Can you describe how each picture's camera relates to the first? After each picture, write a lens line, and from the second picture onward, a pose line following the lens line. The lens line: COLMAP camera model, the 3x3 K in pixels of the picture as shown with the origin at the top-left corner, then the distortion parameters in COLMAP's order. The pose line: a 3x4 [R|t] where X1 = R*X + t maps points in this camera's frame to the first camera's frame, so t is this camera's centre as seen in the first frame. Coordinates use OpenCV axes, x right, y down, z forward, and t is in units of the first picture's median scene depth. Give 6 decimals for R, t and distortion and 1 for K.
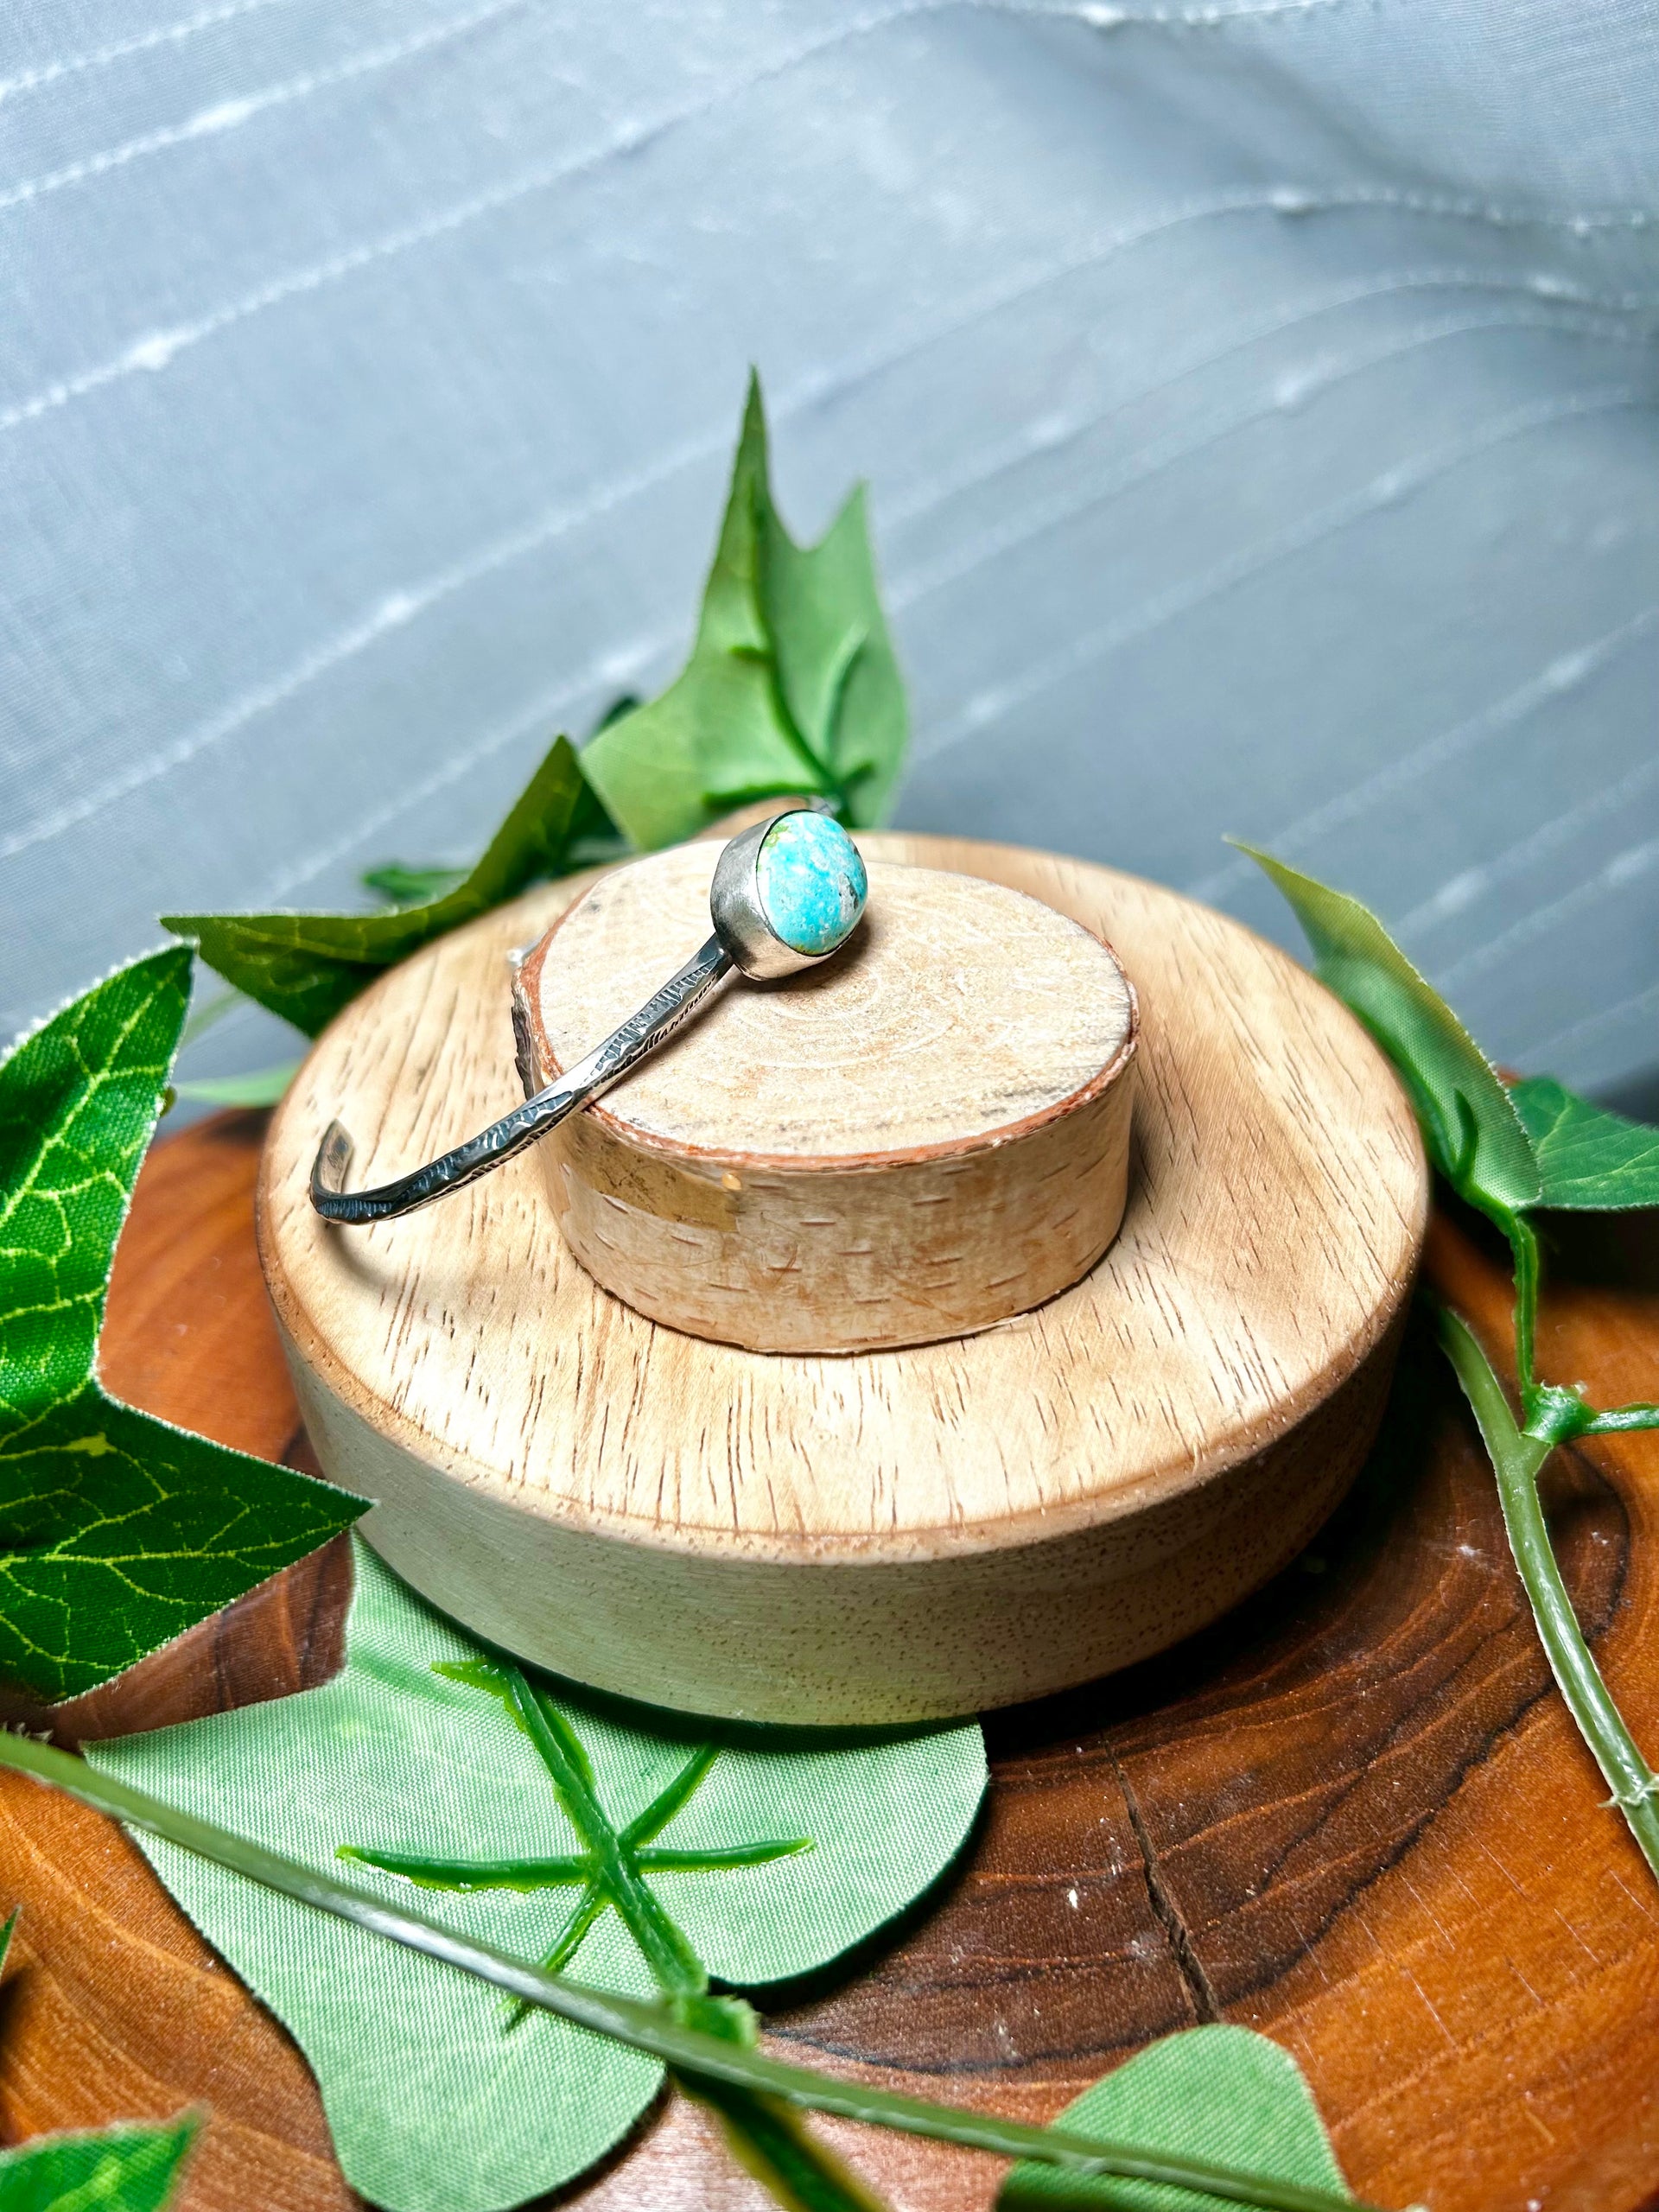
lens RADIAL K [[1704.9, 0, 860.0], [0, 1704.9, 1110.5], [0, 0, 1]] dist [0.008463, -0.048925]
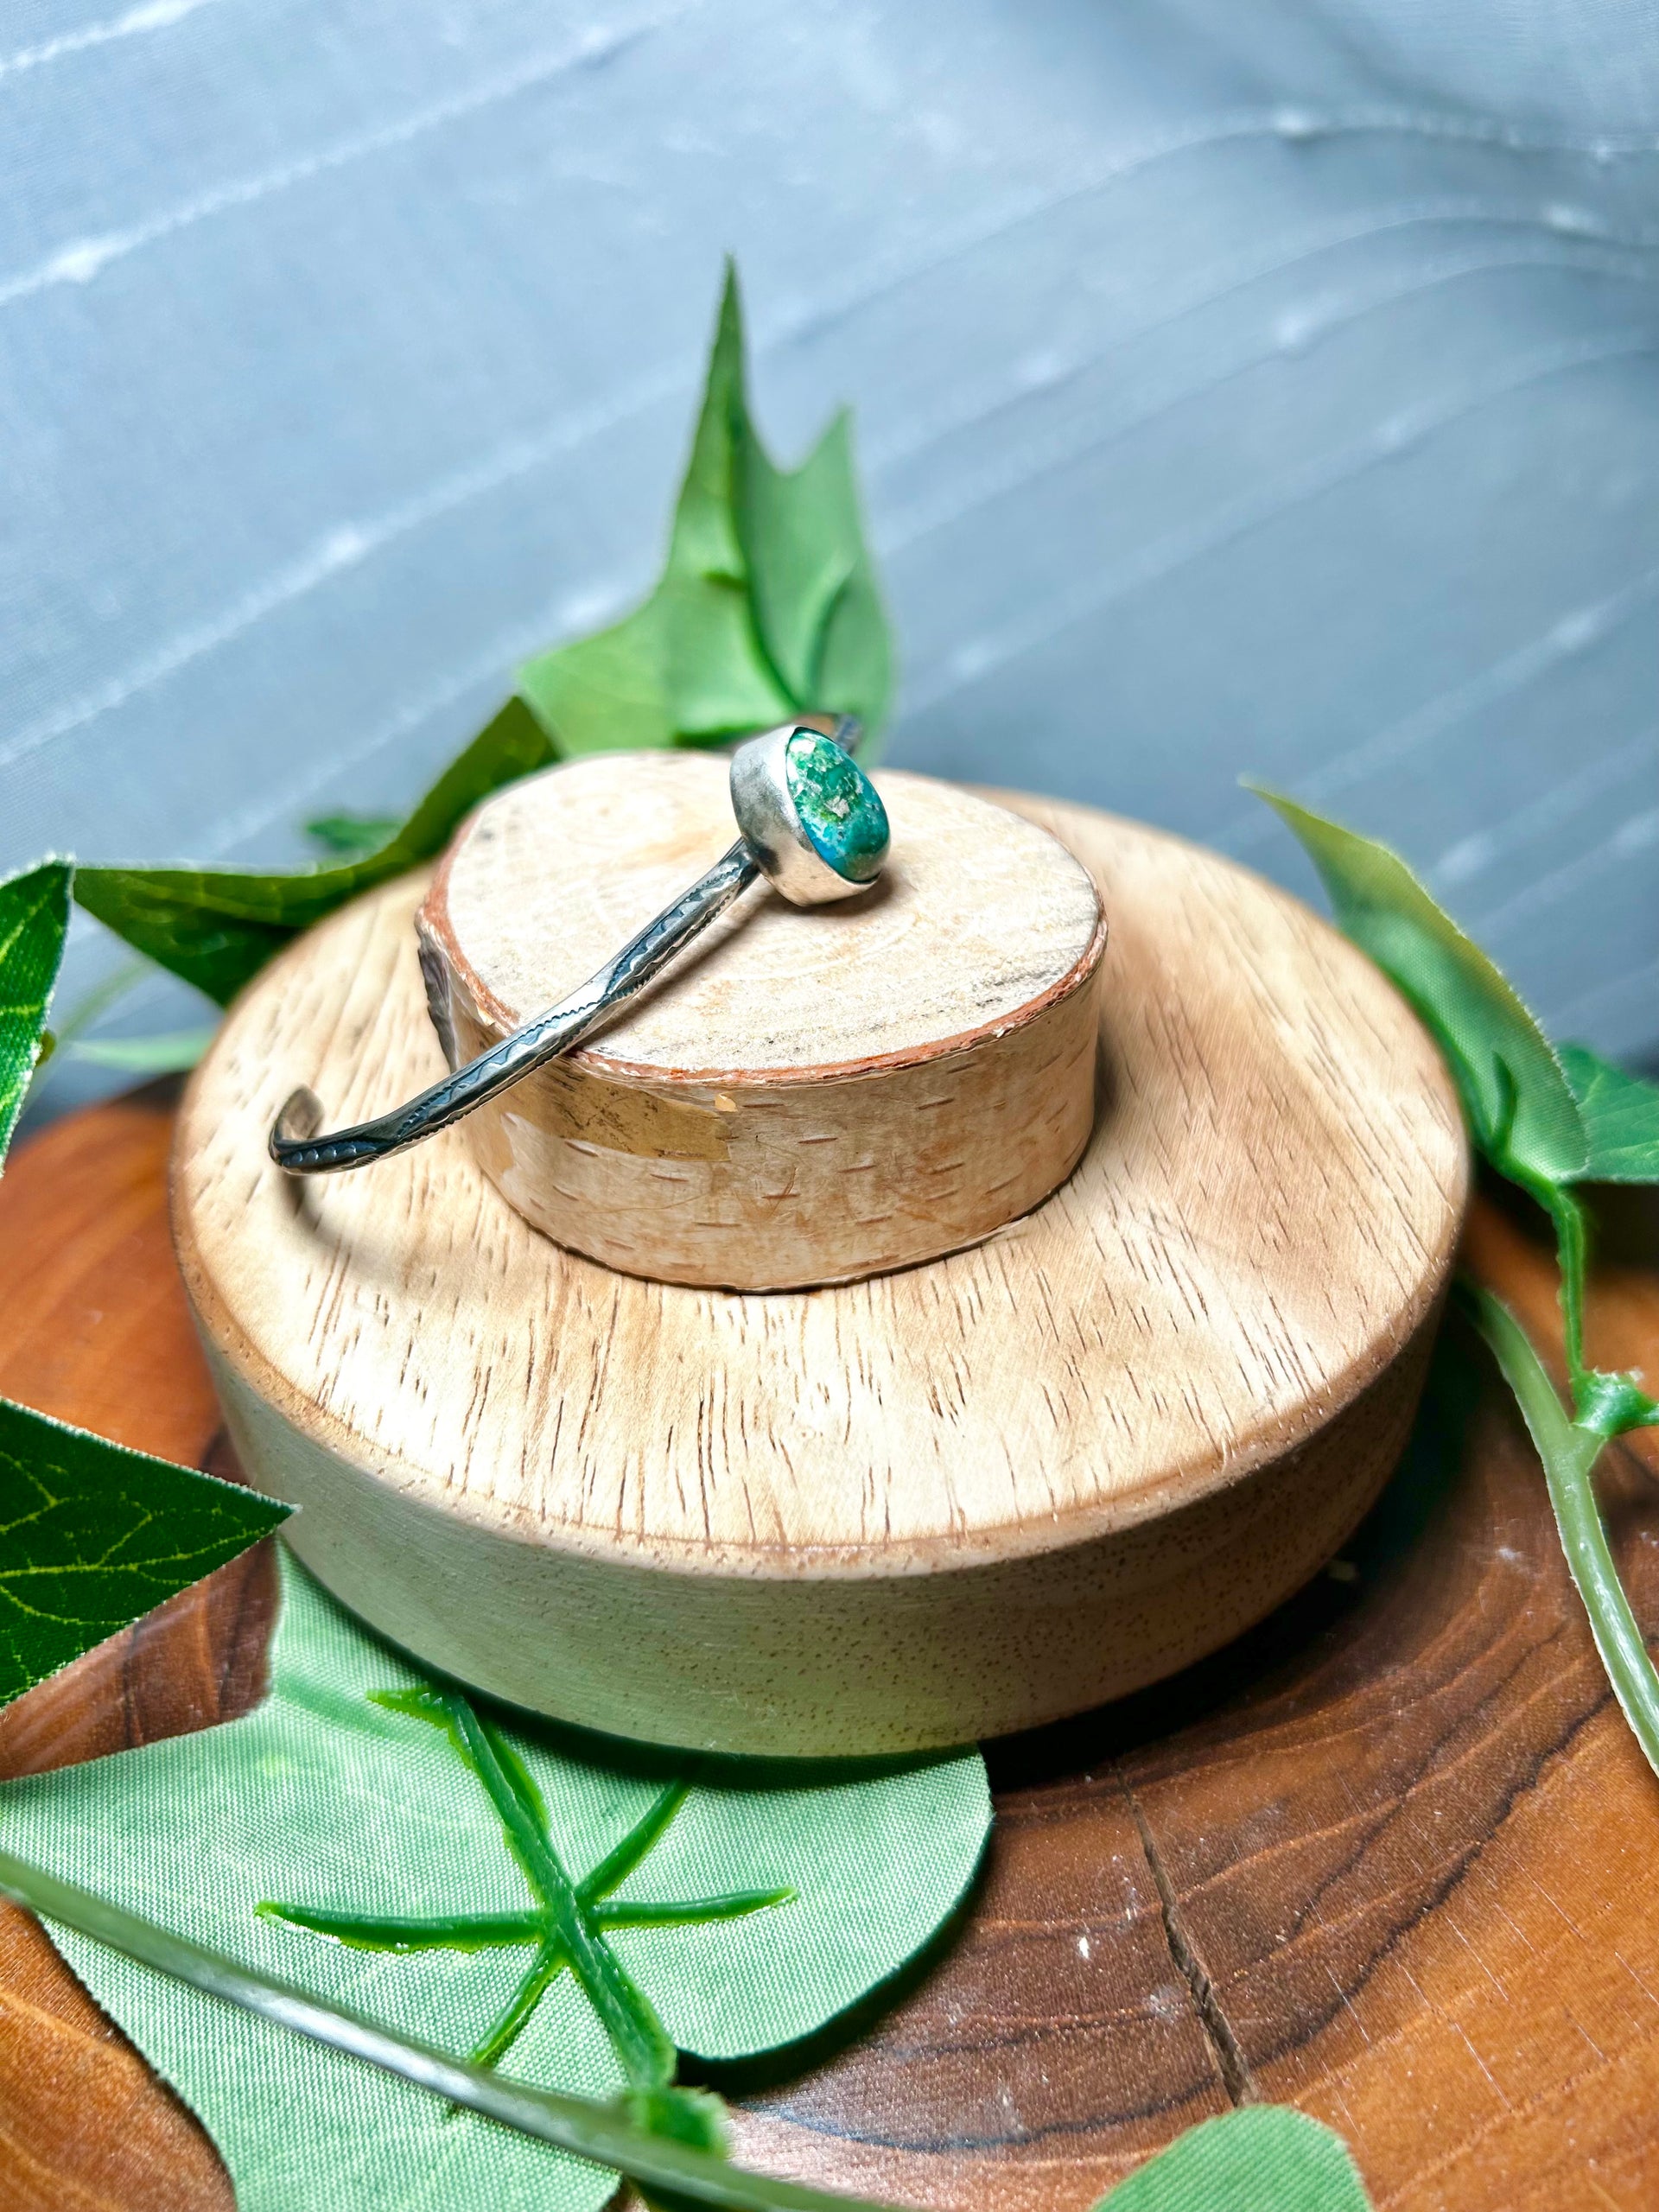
lens RADIAL K [[1704.9, 0, 885.0], [0, 1704.9, 1114.4], [0, 0, 1]] dist [0.008463, -0.048925]
pose [[0.999573, 0.001087, 0.029208, -0.005854], [-0.001357, 0.999957, 0.009217, 0.015474], [-0.029197, -0.009252, 0.999531, 0.105473]]
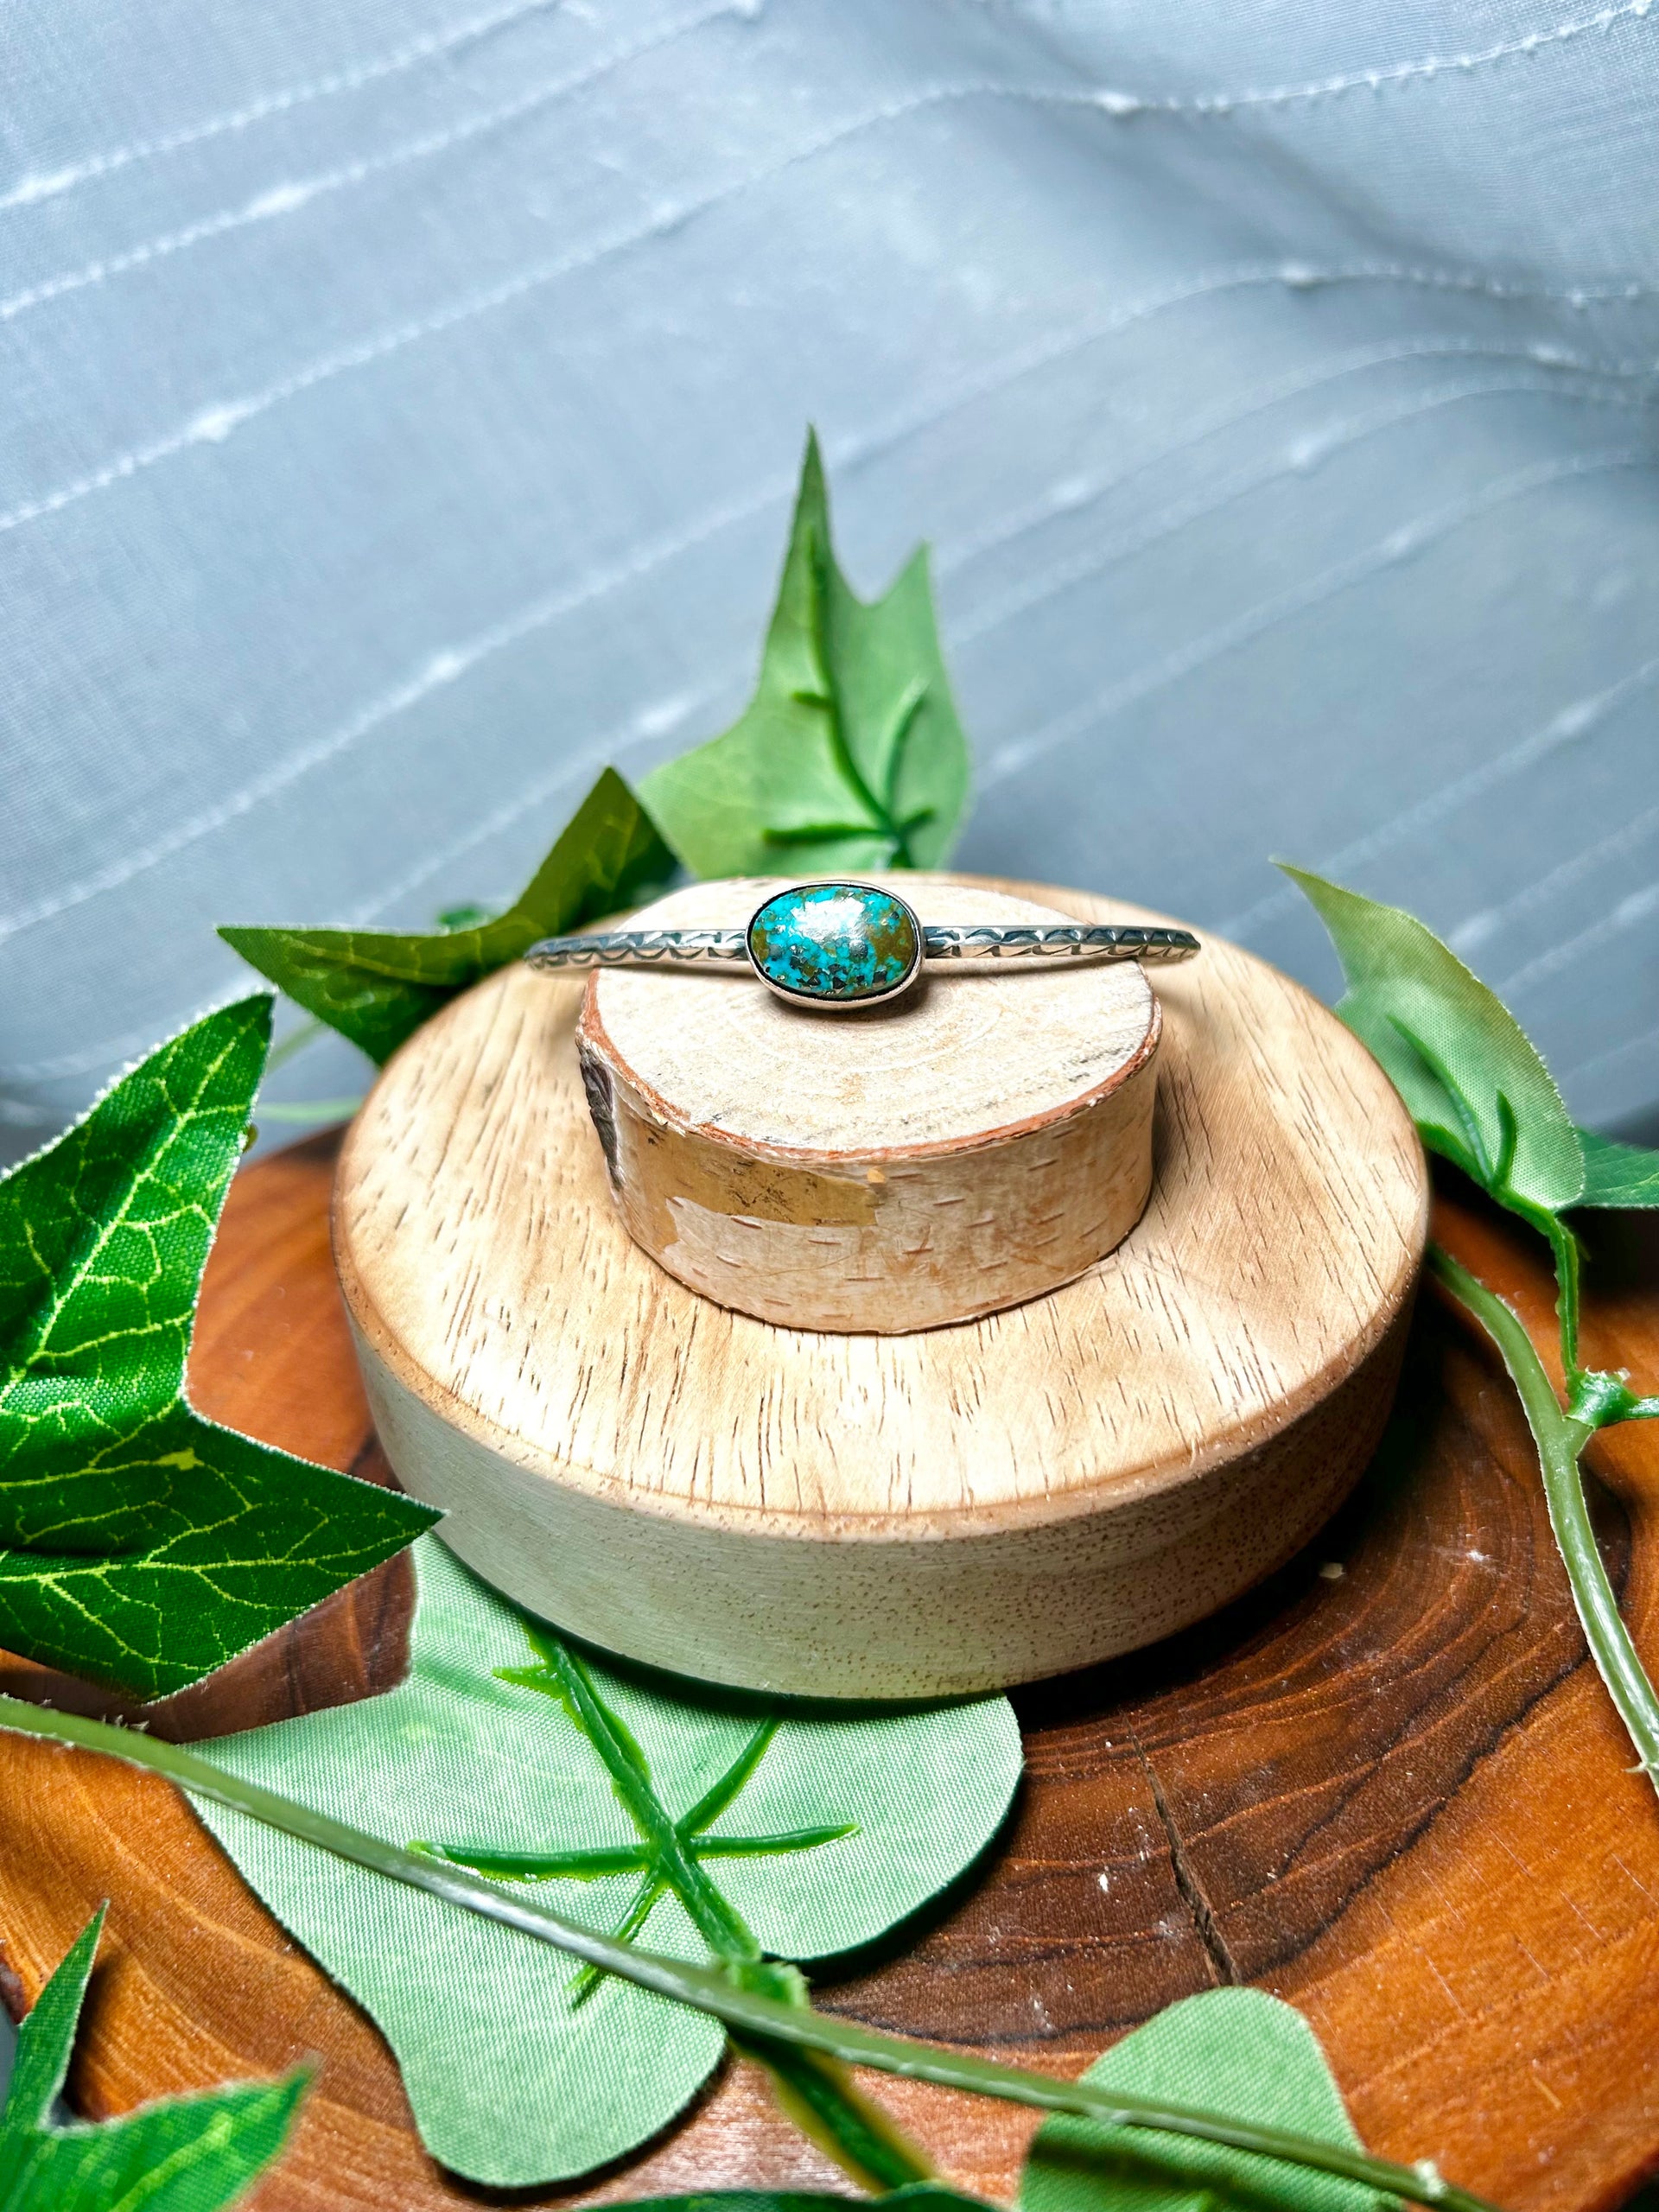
lens RADIAL K [[1704.9, 0, 888.0], [0, 1704.9, 1111.5], [0, 0, 1]] dist [0.008463, -0.048925]
pose [[0.999986, -0.005218, 0.000100, -0.005926], [0.005218, 0.999656, -0.025718, 0.010400], [0.000034, 0.025719, 0.999669, -0.064527]]
